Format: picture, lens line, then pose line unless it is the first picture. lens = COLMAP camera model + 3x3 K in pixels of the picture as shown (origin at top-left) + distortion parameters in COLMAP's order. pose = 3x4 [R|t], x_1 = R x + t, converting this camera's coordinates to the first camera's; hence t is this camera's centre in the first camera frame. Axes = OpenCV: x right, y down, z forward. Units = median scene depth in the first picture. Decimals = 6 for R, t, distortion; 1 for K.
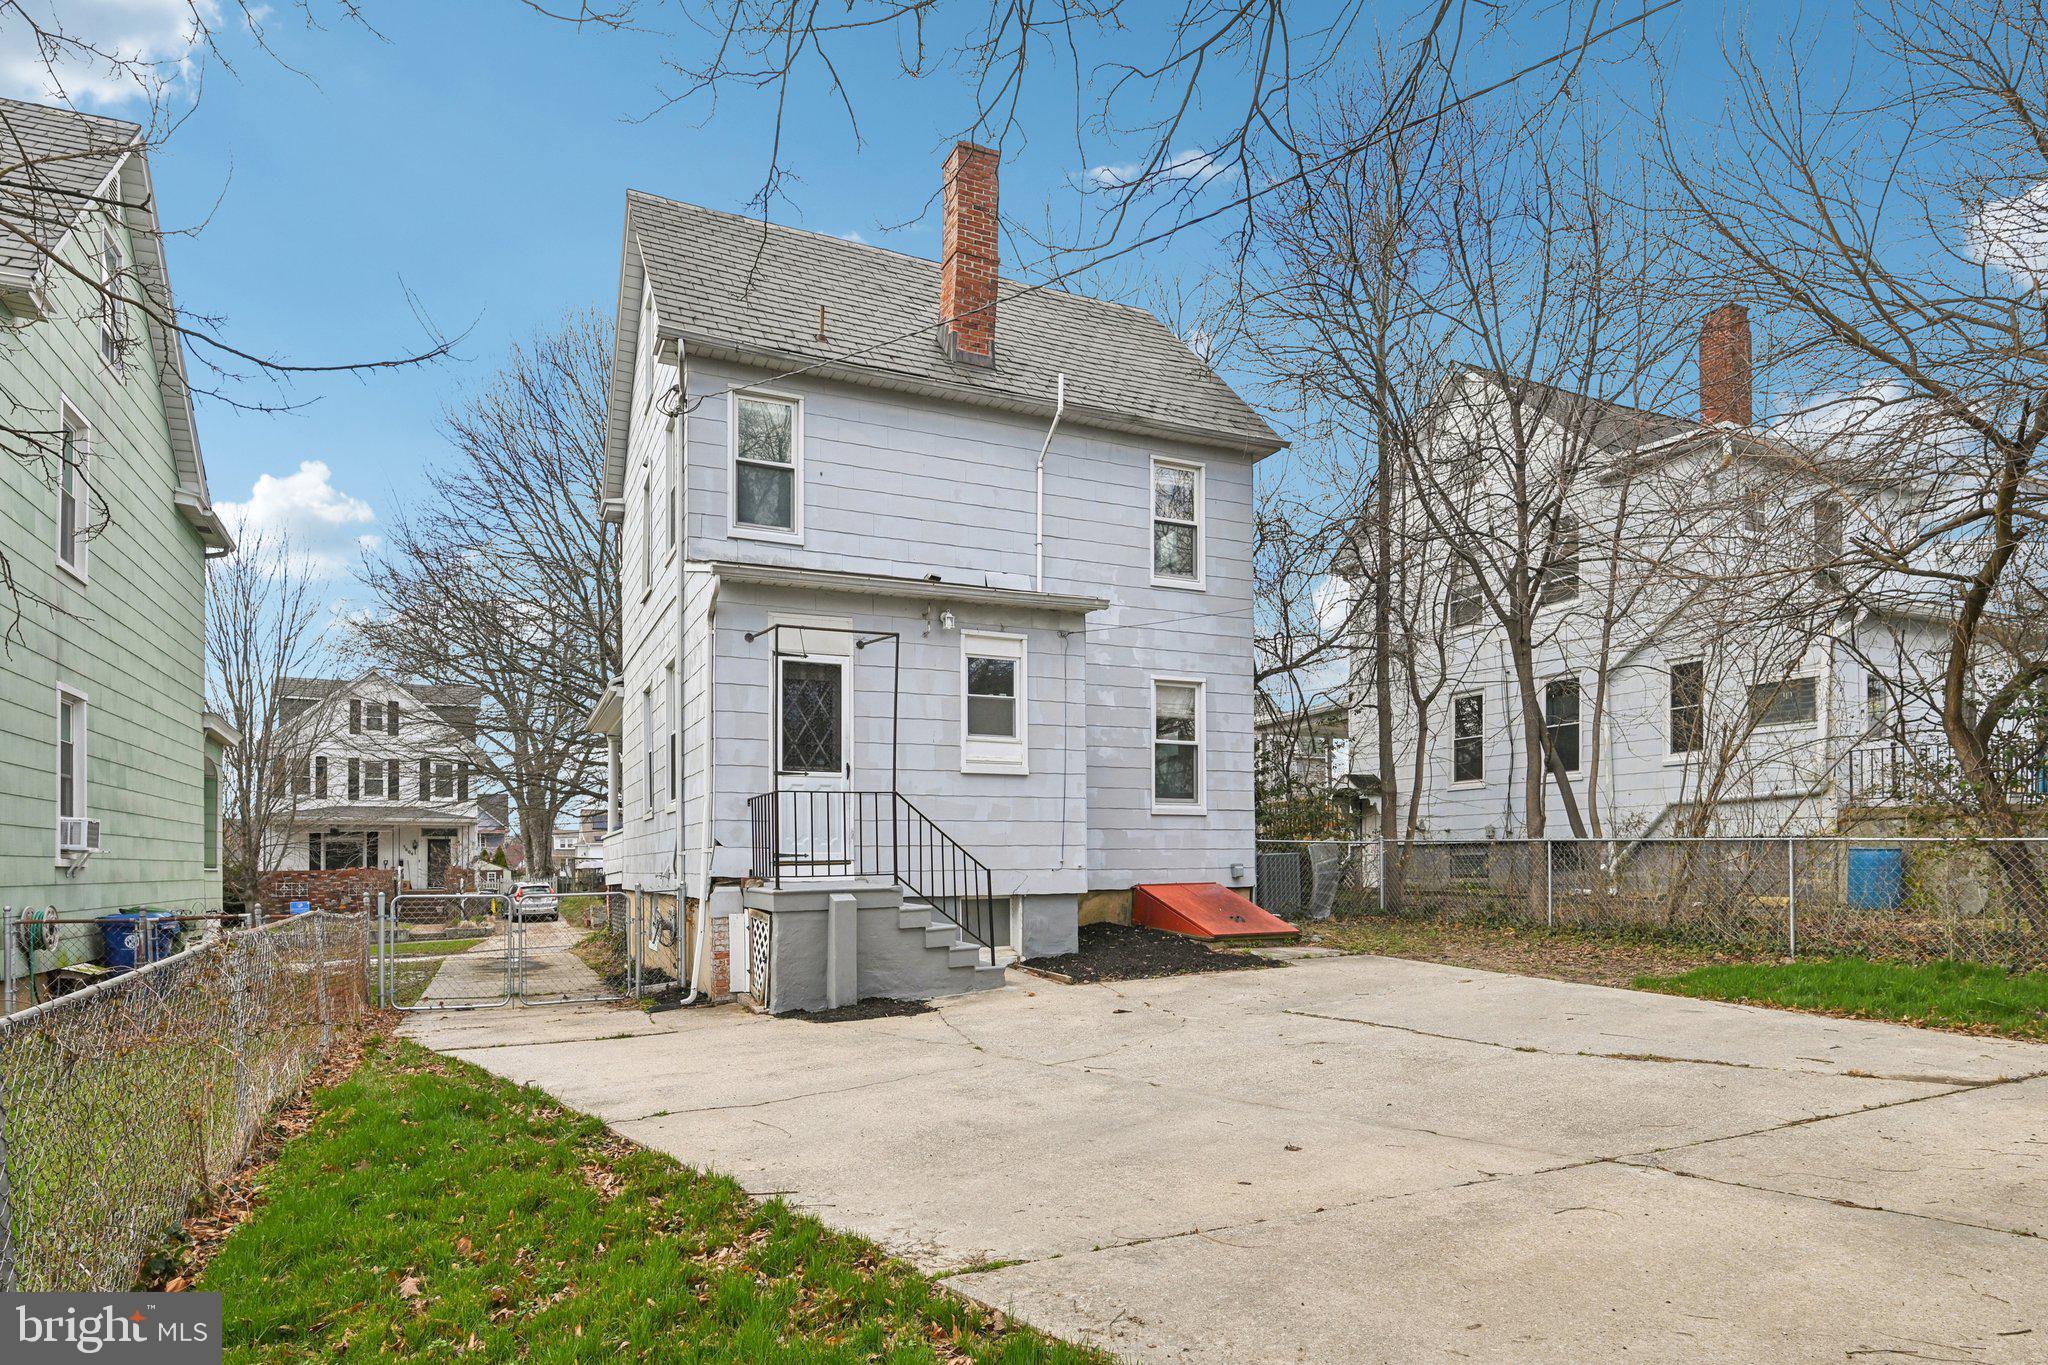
lens RADIAL K [[1122.7, 0, 1017.3], [0, 1122.7, 851.7], [0, 0, 1]] dist [-0.002766, 0.001723]
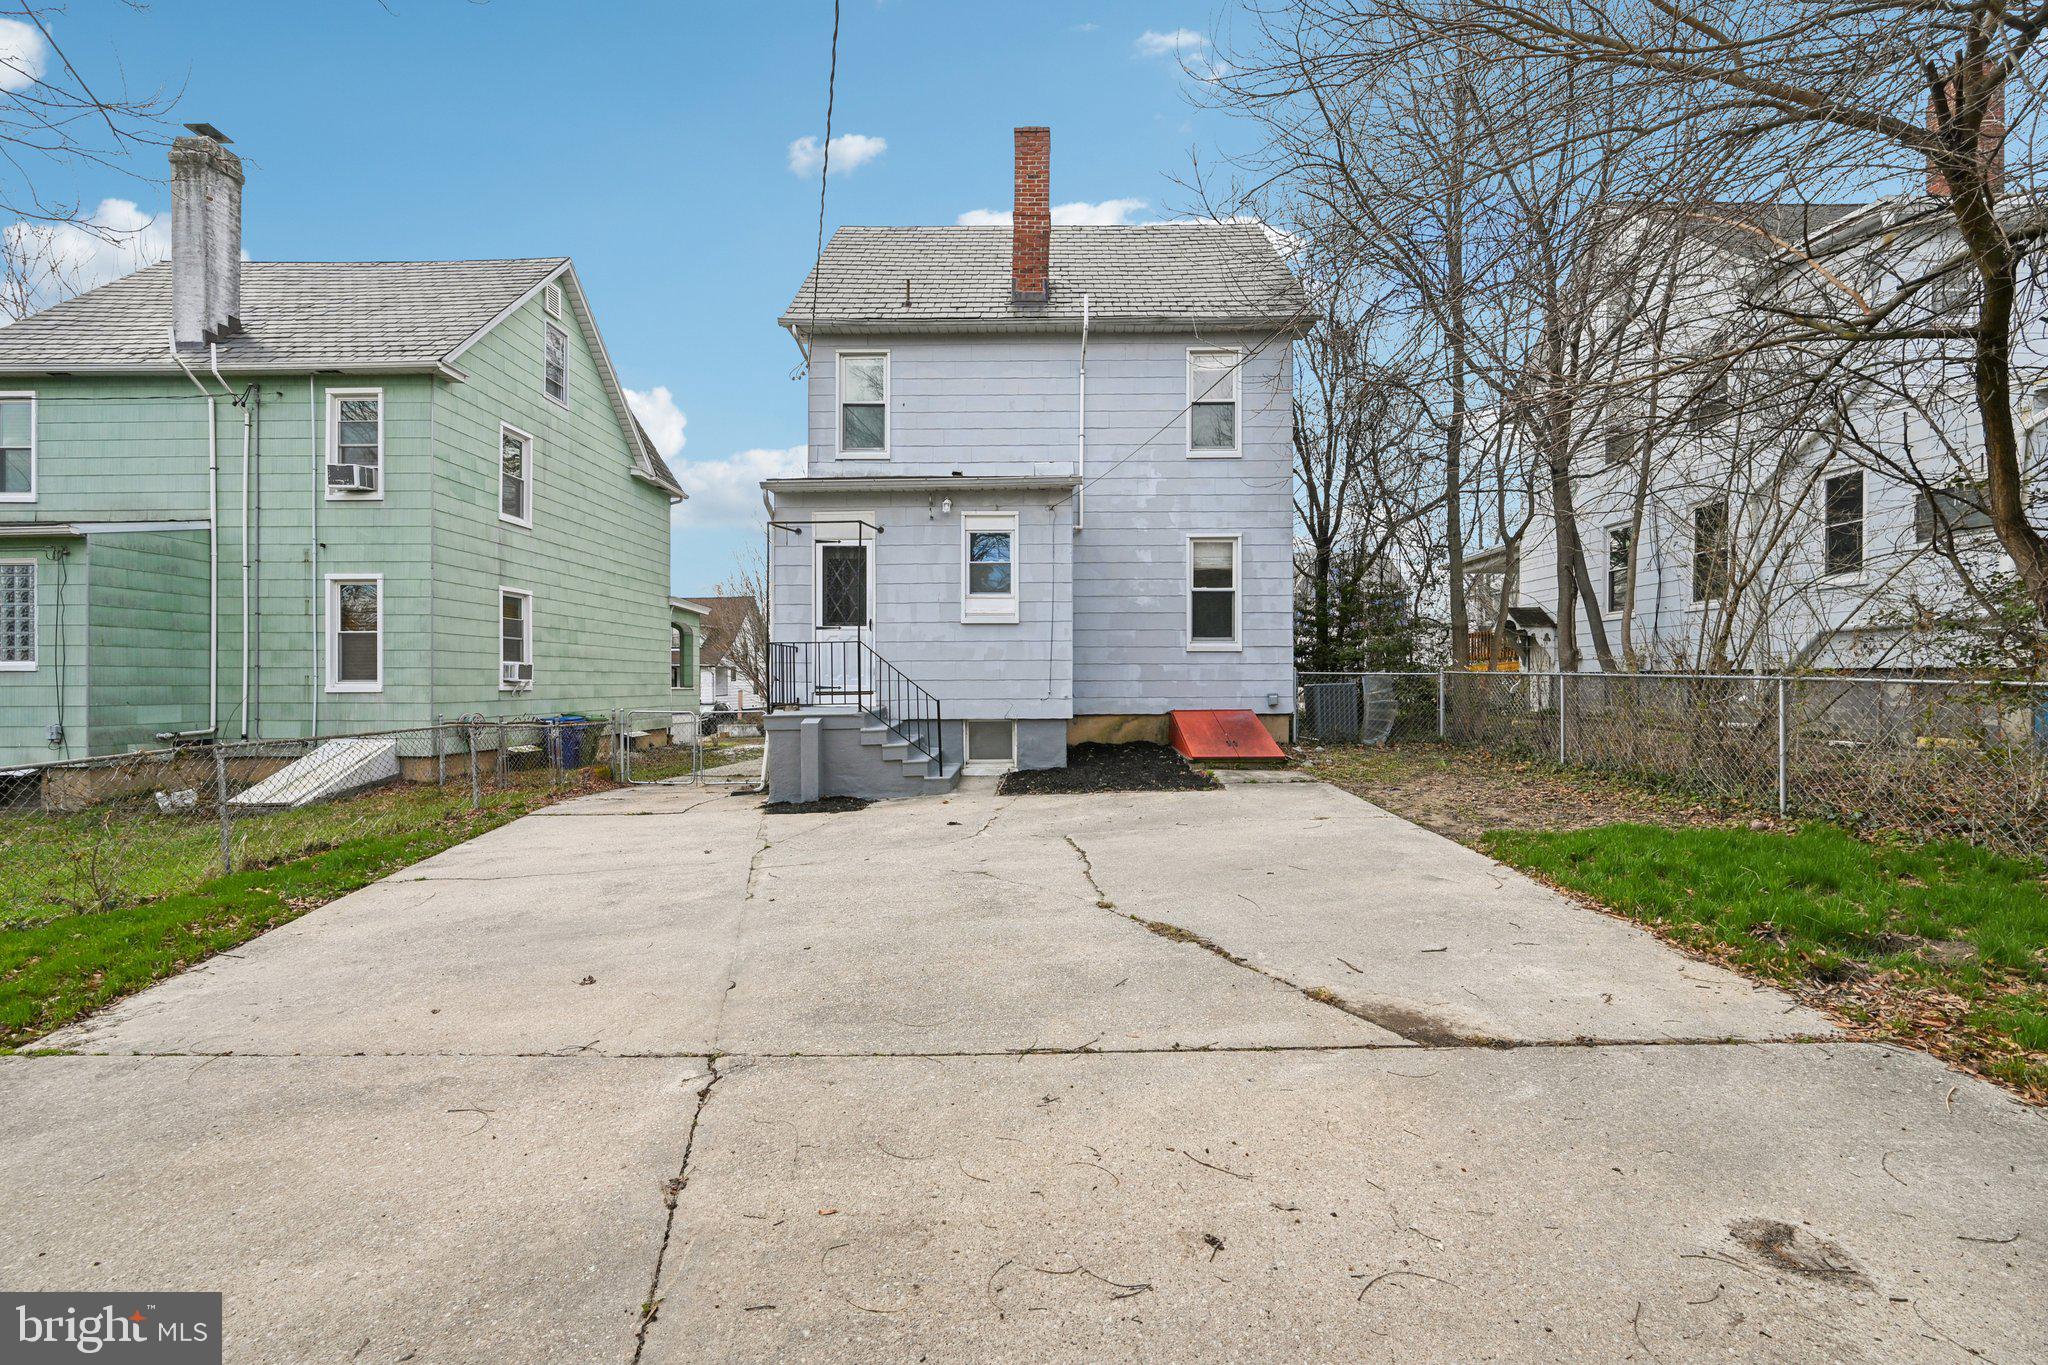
lens RADIAL K [[799.5, 0, 1038.3], [0, 799.5, 676.8], [0, 0, 1]] dist [0.000150, -0.000590]
pose [[0.904627, 0.003192, -0.426192, 0.411551], [0.002116, 0.999926, 0.011981, -0.019562], [0.426199, -0.011741, 0.904553, 0.200250]]
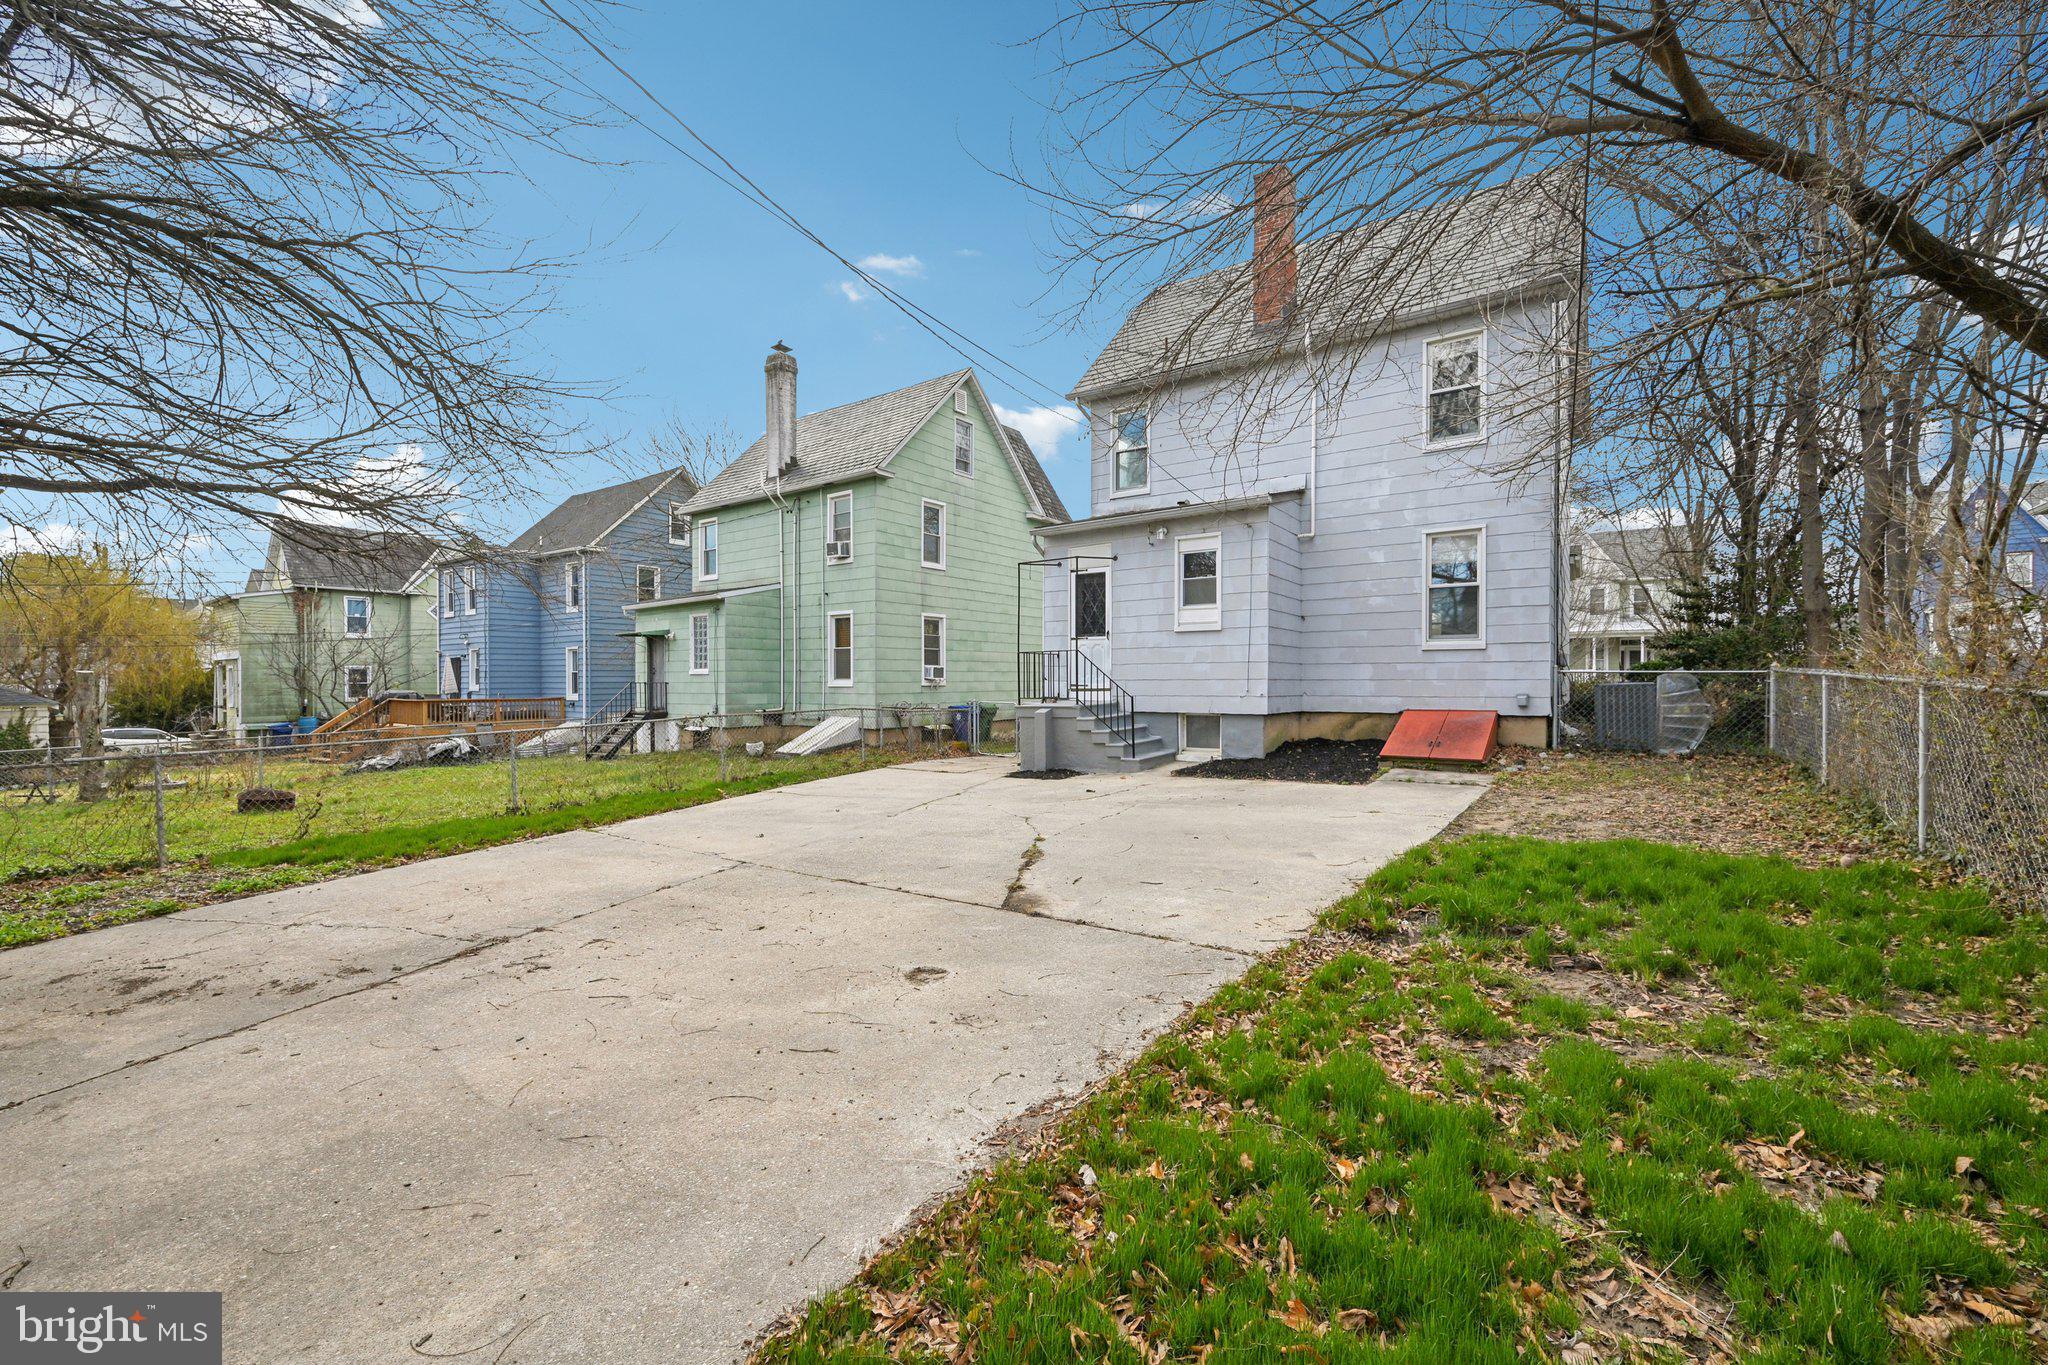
lens RADIAL K [[799.5, 0, 1045.9], [0, 799.5, 683.9], [0, 0, 1]] dist [0.000150, -0.000590]
pose [[0.510452, 0.012484, -0.859816, 0.772603], [0.012324, 0.999686, 0.021831, -0.024941], [0.859818, -0.021740, 0.510138, 0.288130]]
